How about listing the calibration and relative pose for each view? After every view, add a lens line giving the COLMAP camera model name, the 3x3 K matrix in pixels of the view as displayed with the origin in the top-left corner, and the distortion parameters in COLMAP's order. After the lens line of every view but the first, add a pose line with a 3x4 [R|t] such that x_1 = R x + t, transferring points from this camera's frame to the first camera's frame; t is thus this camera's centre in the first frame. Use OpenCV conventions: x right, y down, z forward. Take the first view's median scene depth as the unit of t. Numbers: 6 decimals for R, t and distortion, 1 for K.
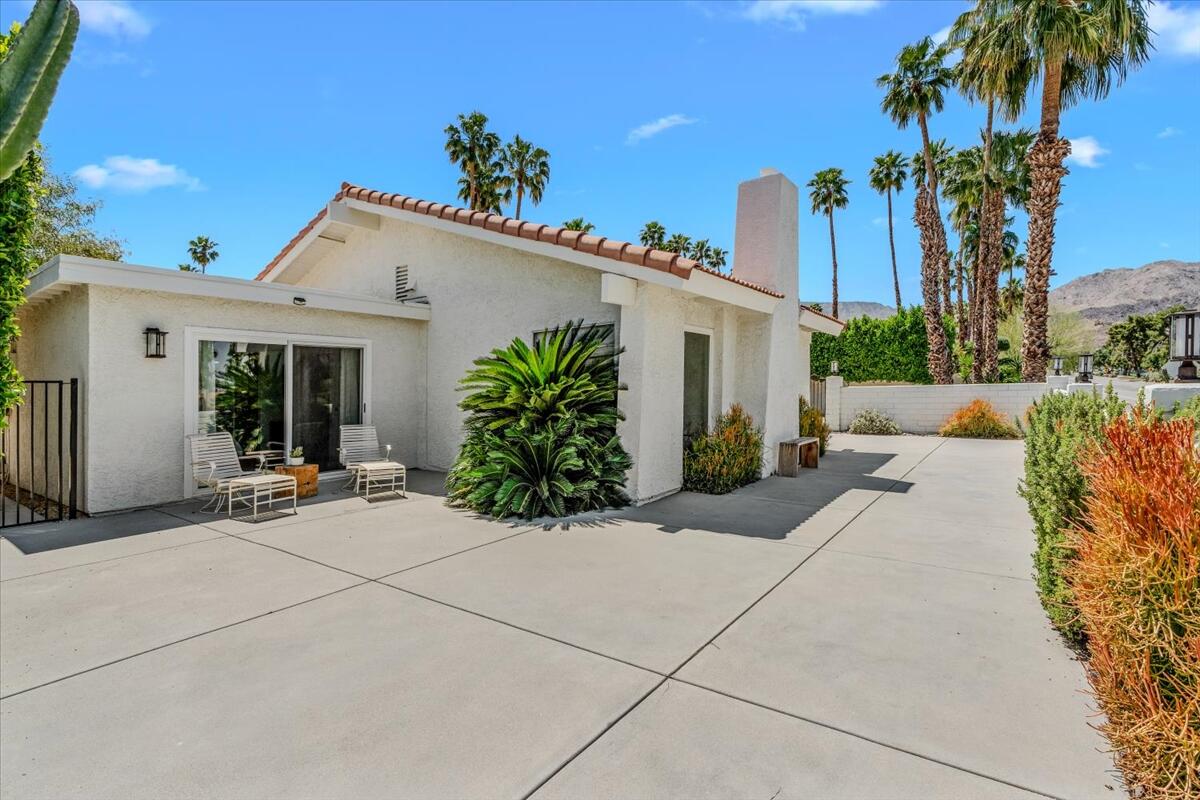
lens RADIAL K [[565.7, 0, 581.3], [0, 565.7, 399.5], [0, 0, 1]] dist [-0.000156, 0.000099]
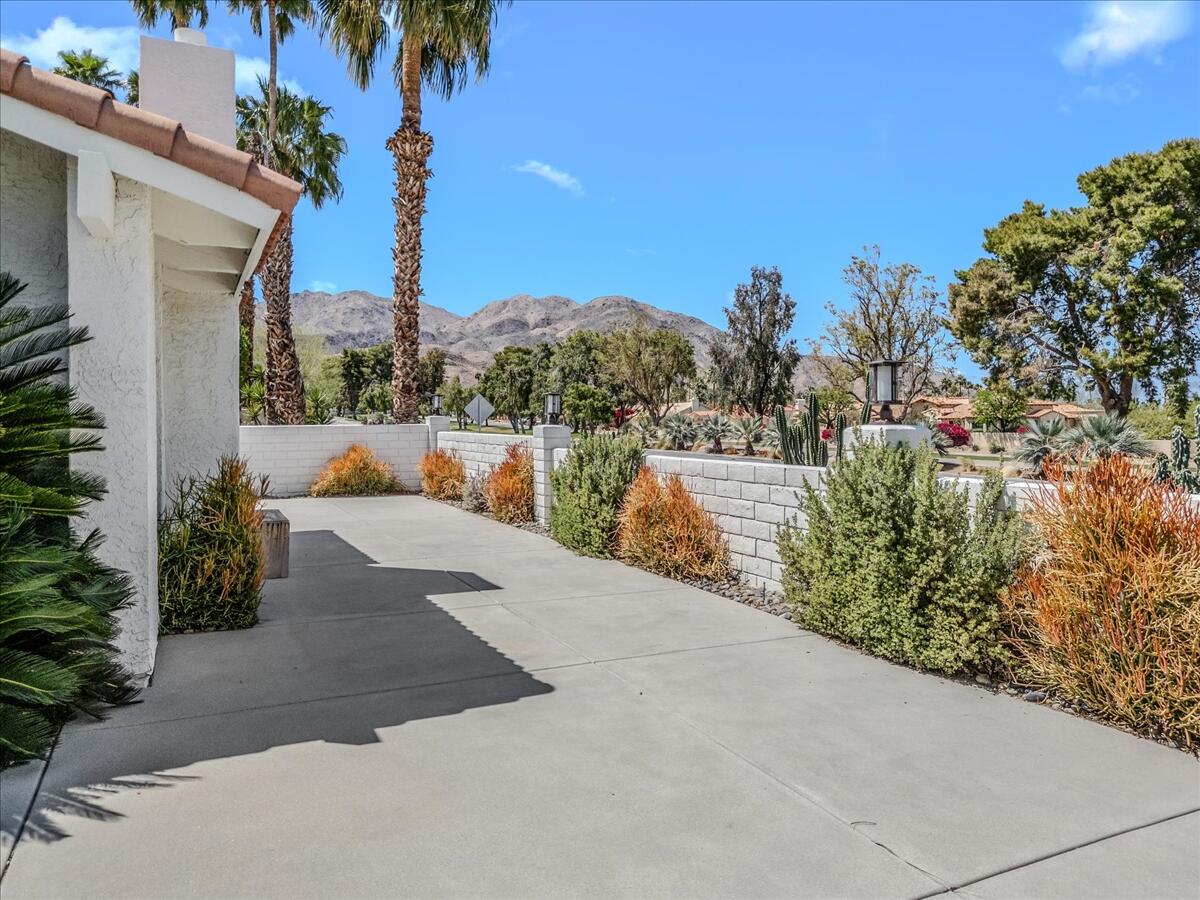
lens RADIAL K [[858.8, 0, 593.5], [0, 858.8, 445.6], [0, 0, 1]] dist [0.058874, -0.033124]
pose [[0.461983, -0.011903, 0.886809, -0.218815], [0.014119, 0.999882, 0.006065, -0.001930], [-0.886776, 0.009719, 0.462097, 0.226413]]
